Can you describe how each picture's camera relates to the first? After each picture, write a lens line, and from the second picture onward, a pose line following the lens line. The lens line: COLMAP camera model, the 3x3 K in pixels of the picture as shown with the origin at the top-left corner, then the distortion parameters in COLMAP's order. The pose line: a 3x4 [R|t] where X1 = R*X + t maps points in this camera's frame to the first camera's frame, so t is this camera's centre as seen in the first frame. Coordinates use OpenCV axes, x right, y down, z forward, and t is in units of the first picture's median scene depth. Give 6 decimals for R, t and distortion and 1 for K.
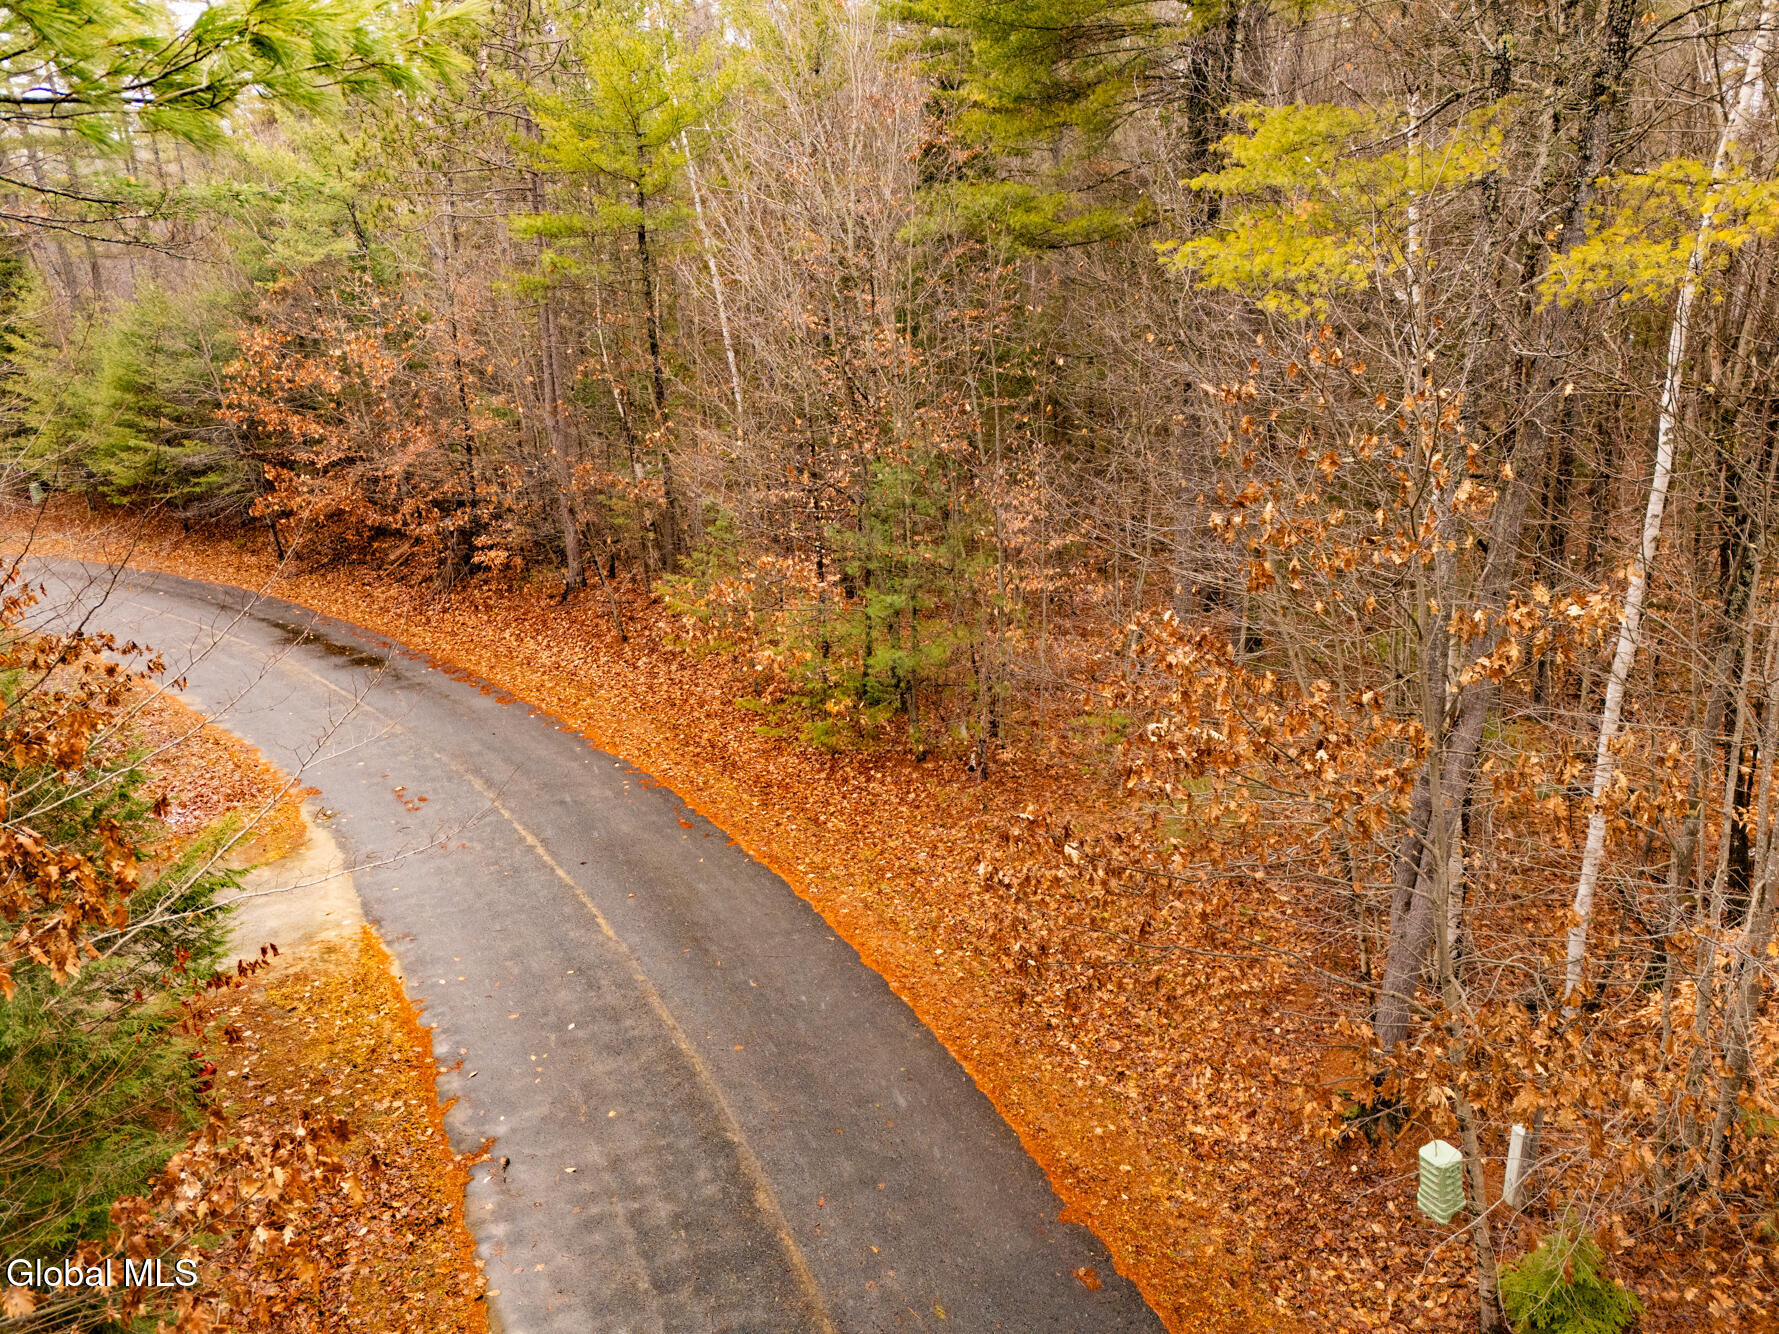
lens RADIAL K [[1308.1, 0, 906.2], [0, 1308.1, 663.5], [0, 0, 1]] dist [0.074163, -0.061590]
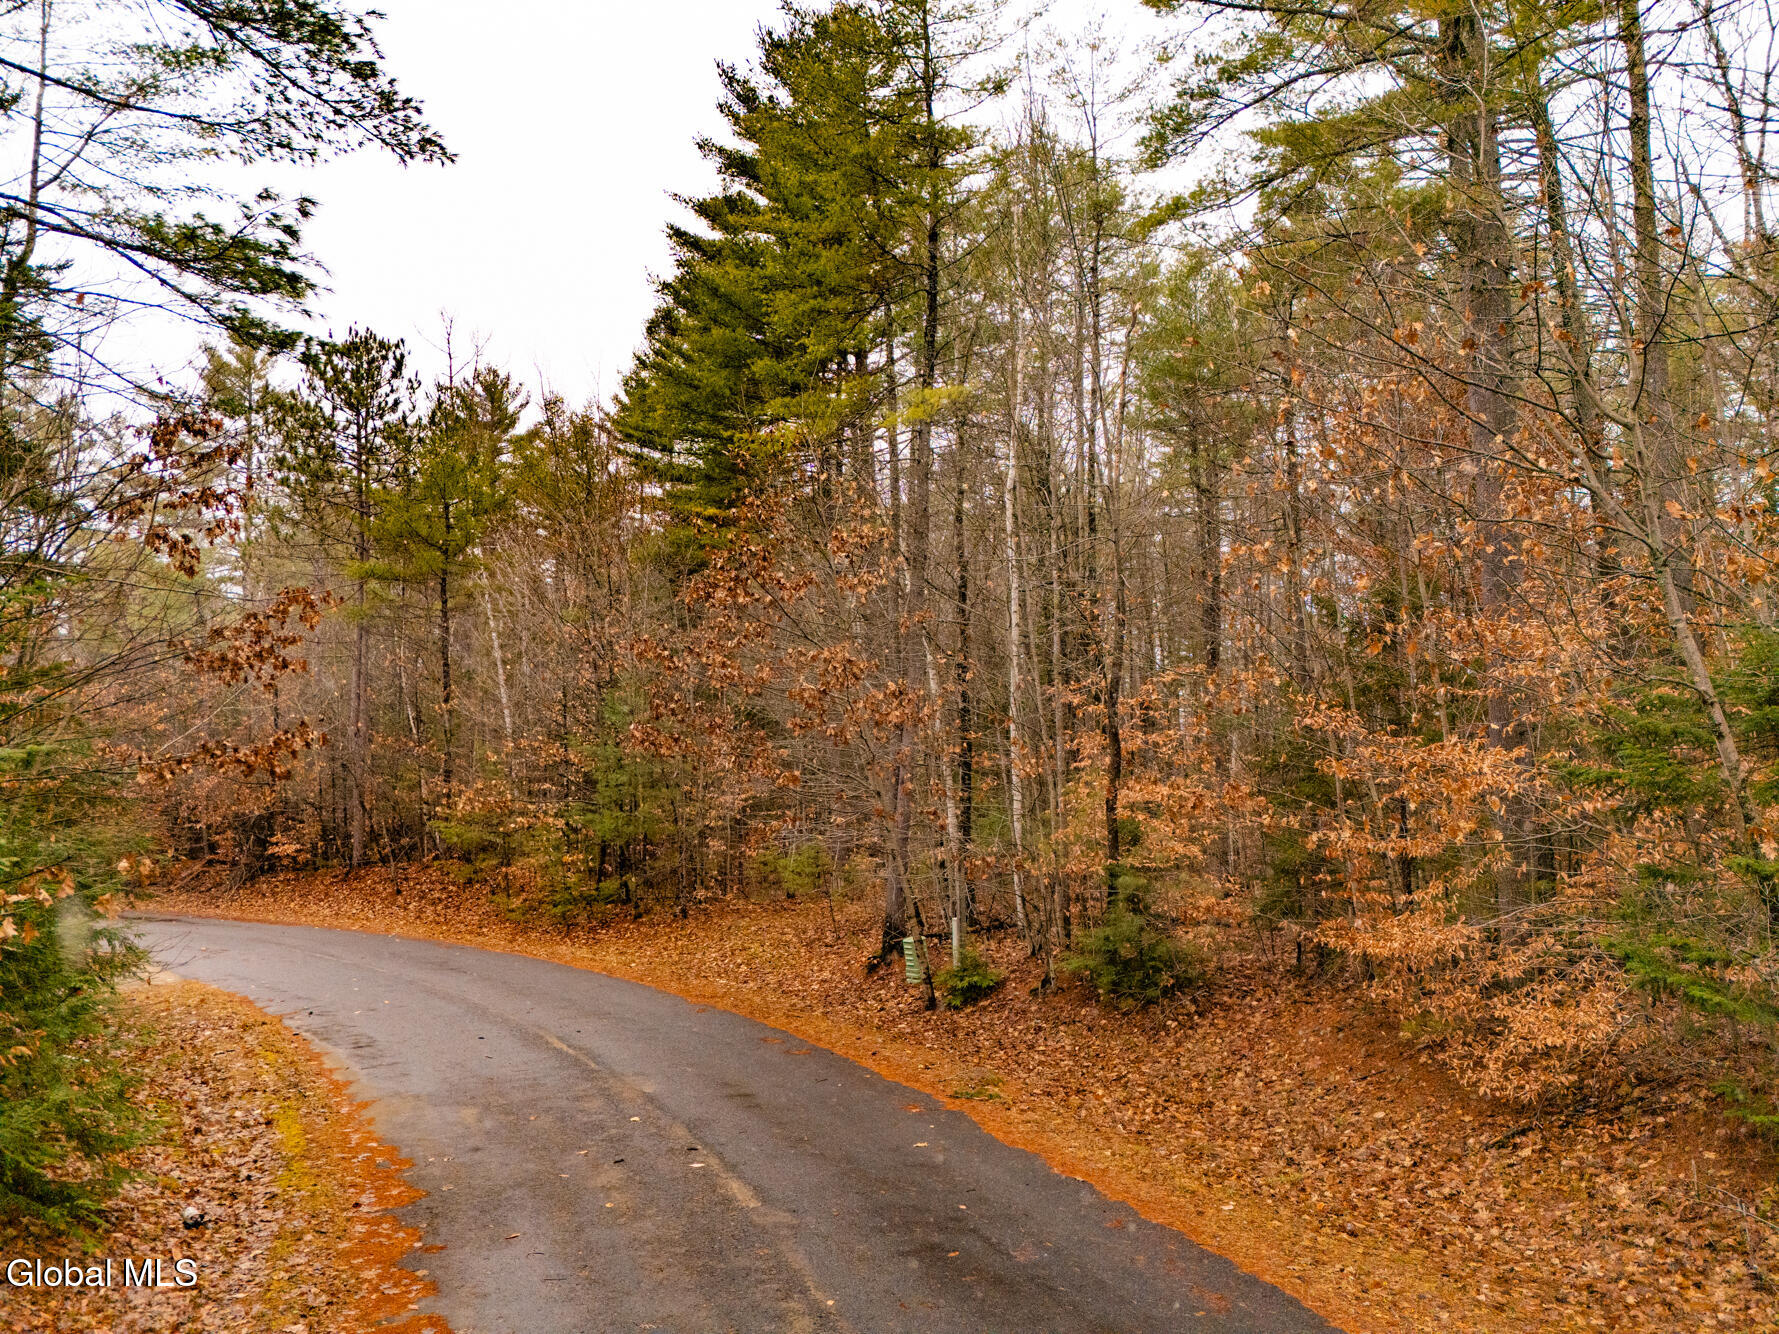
lens RADIAL K [[1308.1, 0, 905.6], [0, 1308.1, 661.4], [0, 0, 1]] dist [0.074163, -0.061590]
pose [[0.987139, 0.011061, 0.159481, 0.073191], [0.050808, 0.924171, -0.378585, 0.401661], [-0.151575, 0.381819, 0.911723, -0.387872]]
